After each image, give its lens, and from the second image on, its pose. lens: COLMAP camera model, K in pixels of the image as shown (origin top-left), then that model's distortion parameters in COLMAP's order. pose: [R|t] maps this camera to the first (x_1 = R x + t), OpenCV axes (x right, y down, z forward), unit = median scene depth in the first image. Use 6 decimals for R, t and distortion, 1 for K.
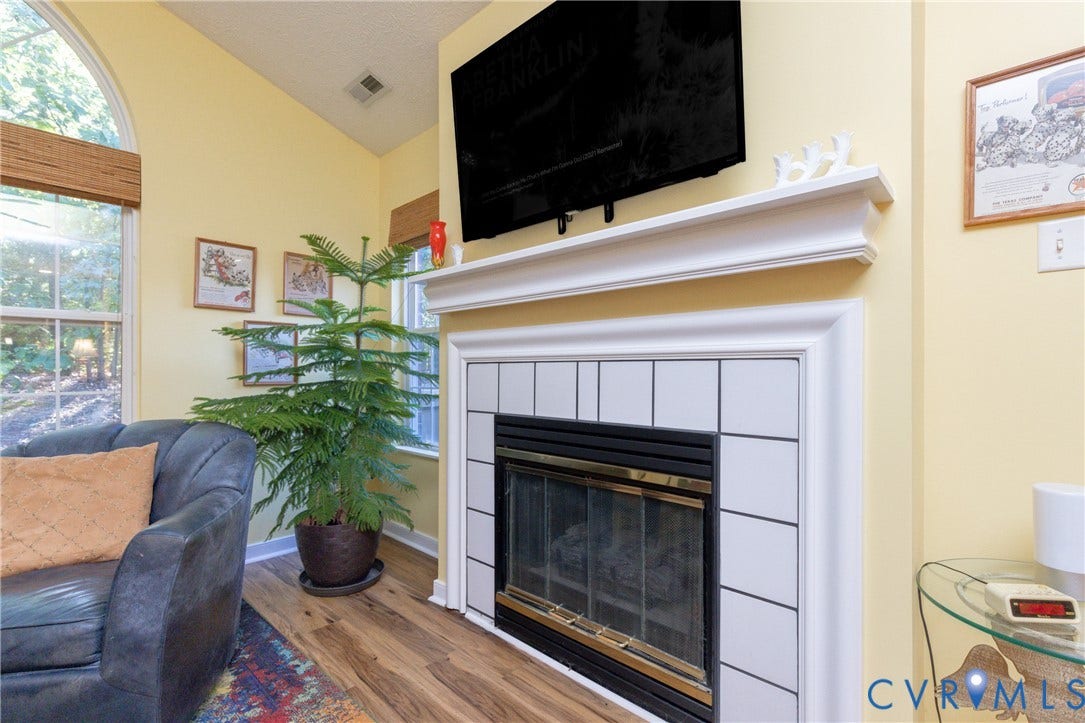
lens RADIAL K [[490.1, 0, 550.9], [0, 490.1, 370.3], [0, 0, 1]] dist [0.001689, 0.000077]
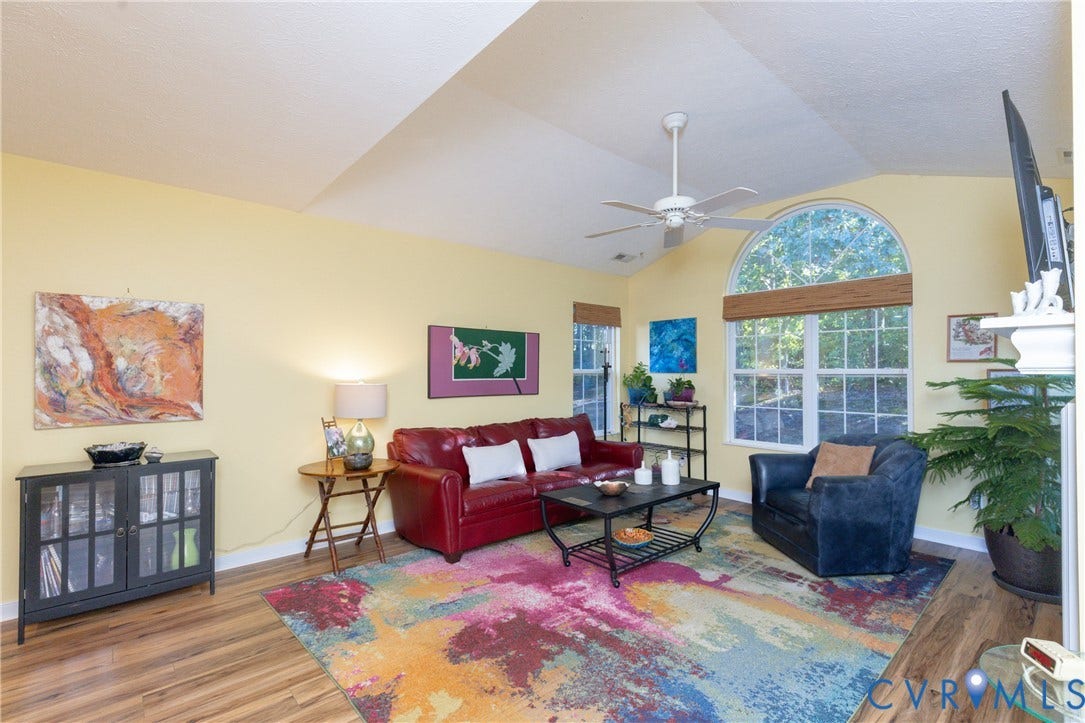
lens RADIAL K [[490.1, 0, 550.9], [0, 490.1, 370.3], [0, 0, 1]] dist [0.001689, 0.000077]
pose [[-0.073891, -0.004570, -0.997256, 0.832777], [0.002272, 0.999986, -0.004750, -0.100677], [0.997264, -0.002617, -0.073879, -0.083797]]
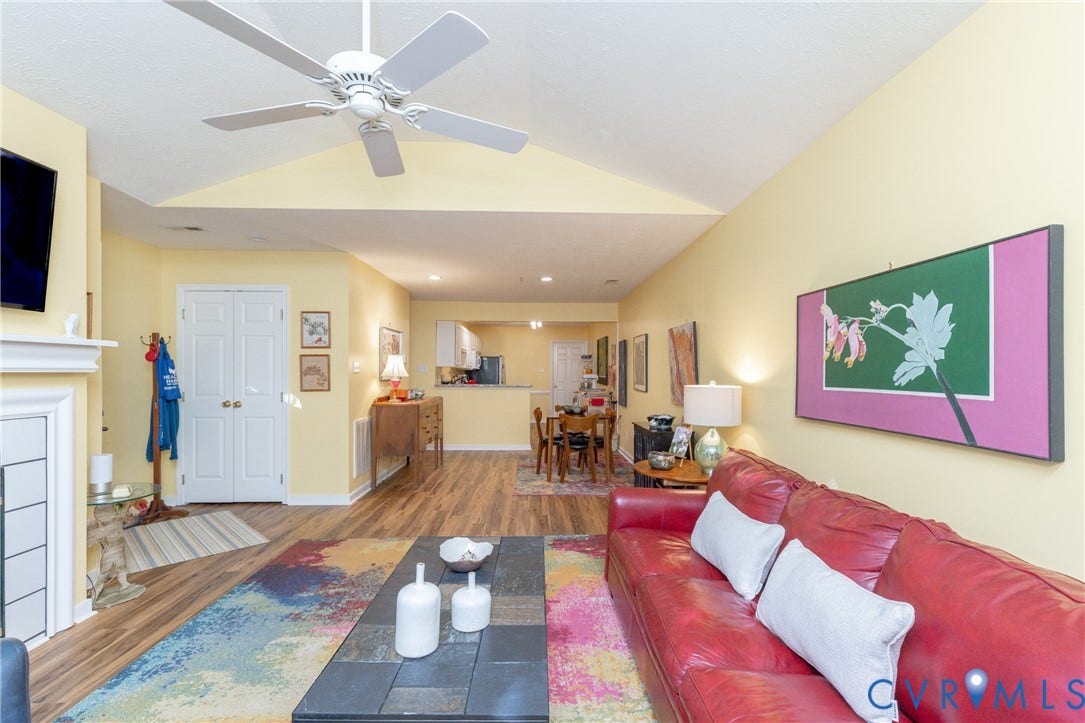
lens RADIAL K [[490.1, 0, 550.9], [0, 490.1, 370.3], [0, 0, 1]] dist [0.001689, 0.000077]
pose [[-0.702907, 0.002210, 0.711278, -1.146356], [0.000422, 0.999996, -0.002690, -0.107452], [-0.711282, -0.001591, -0.702905, 0.449812]]
